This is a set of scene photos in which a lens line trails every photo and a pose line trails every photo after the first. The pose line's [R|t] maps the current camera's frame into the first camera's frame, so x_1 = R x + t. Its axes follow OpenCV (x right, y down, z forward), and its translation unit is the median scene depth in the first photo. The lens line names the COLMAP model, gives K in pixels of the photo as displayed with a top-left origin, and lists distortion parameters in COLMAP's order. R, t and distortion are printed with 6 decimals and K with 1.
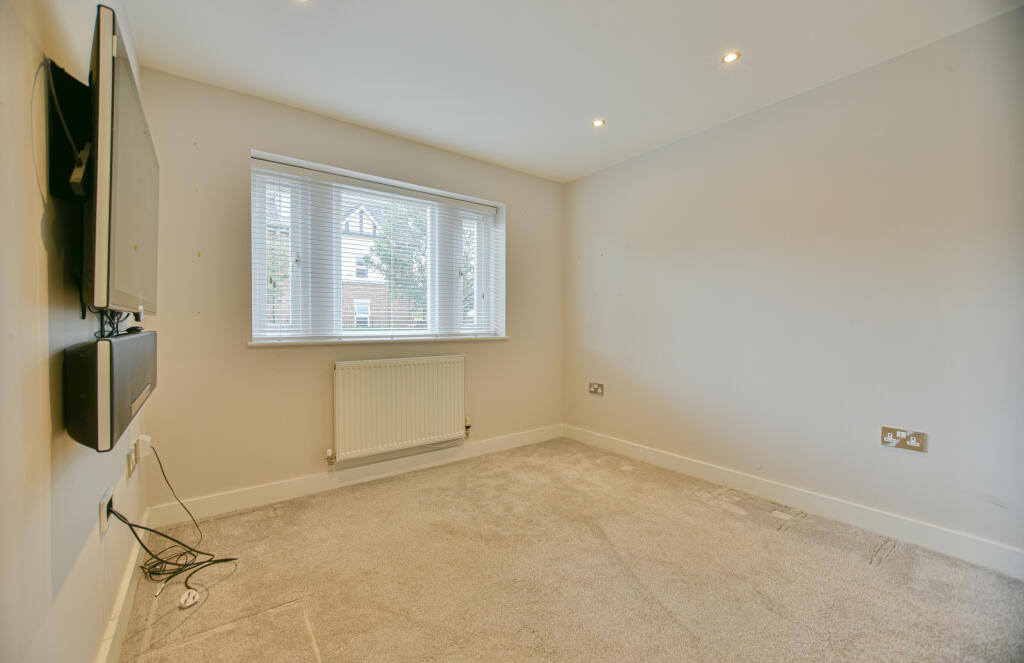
lens RADIAL K [[407.7, 0, 511.1], [0, 407.7, 325.5], [0, 0, 1]] dist [0.001081, -0.000240]
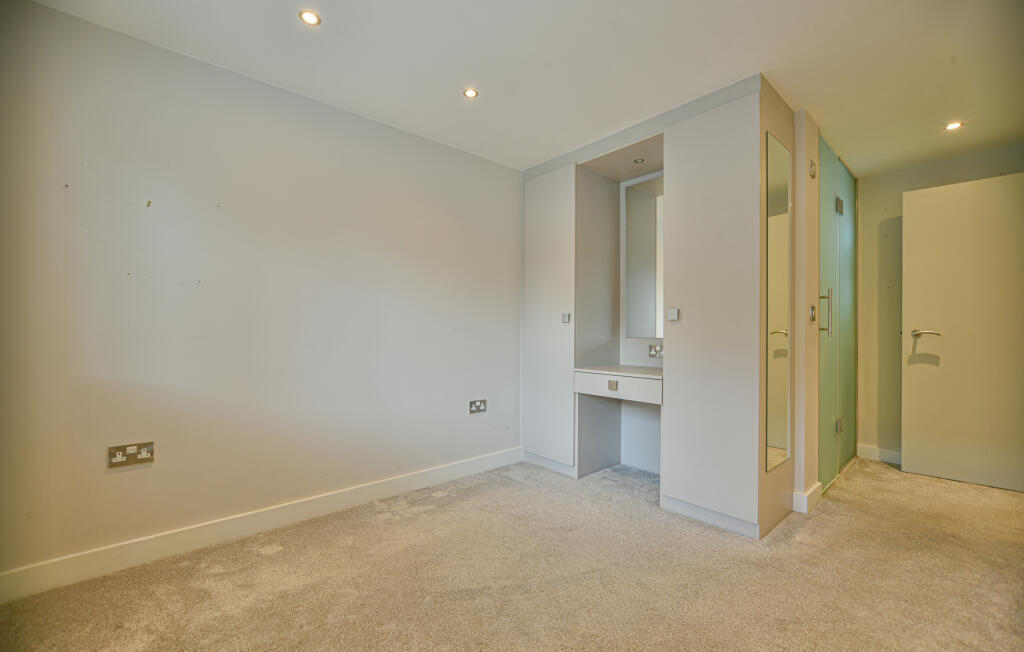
lens RADIAL K [[407.0, 0, 509.9], [0, 407.0, 331.3], [0, 0, 1]] dist [0.002921, 0.000087]
pose [[-0.056411, 0.016316, 0.998274, -0.449214], [0.007950, 0.999842, -0.015893, 0.015349], [-0.998376, 0.007040, -0.056532, 0.738966]]
